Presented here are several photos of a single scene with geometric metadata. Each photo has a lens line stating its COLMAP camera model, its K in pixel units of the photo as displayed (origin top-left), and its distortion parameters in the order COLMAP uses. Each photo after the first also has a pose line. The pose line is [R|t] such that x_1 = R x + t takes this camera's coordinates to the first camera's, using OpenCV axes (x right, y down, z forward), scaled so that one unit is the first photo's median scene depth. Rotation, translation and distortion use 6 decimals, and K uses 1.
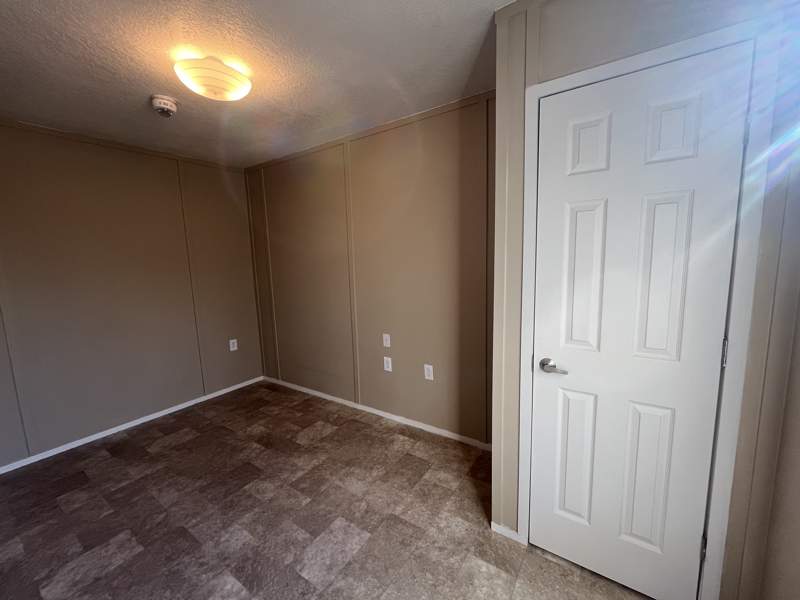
lens RADIAL K [[319.9, 0, 398.0], [0, 319.9, 295.3], [0, 0, 1]] dist [-0.006430, 0.000171]
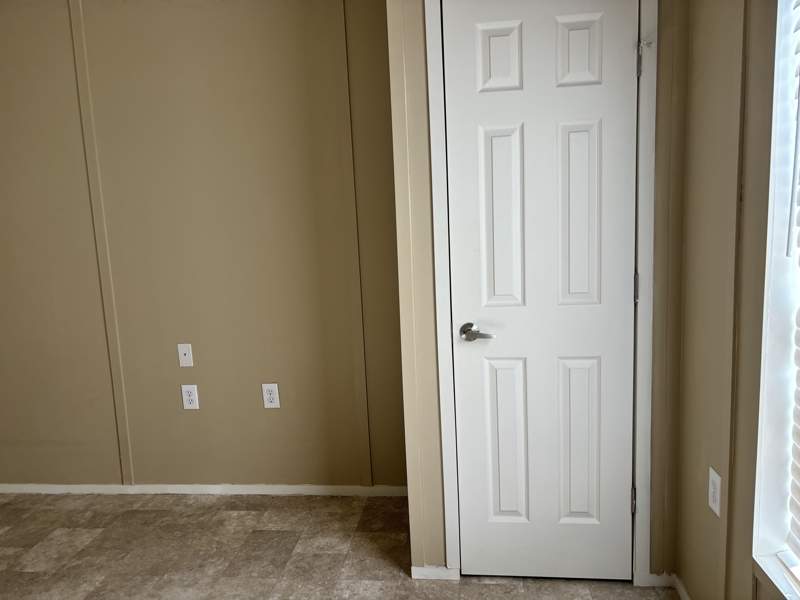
lens RADIAL K [[616.8, 0, 398.9], [0, 616.8, 298.5], [0, 0, 1]] dist [0.004836, -0.022829]
pose [[0.881419, -0.070692, 0.467015, -0.297754], [0.073838, 0.997203, 0.011589, 0.083060], [-0.466528, 0.024268, 0.884174, -0.197612]]
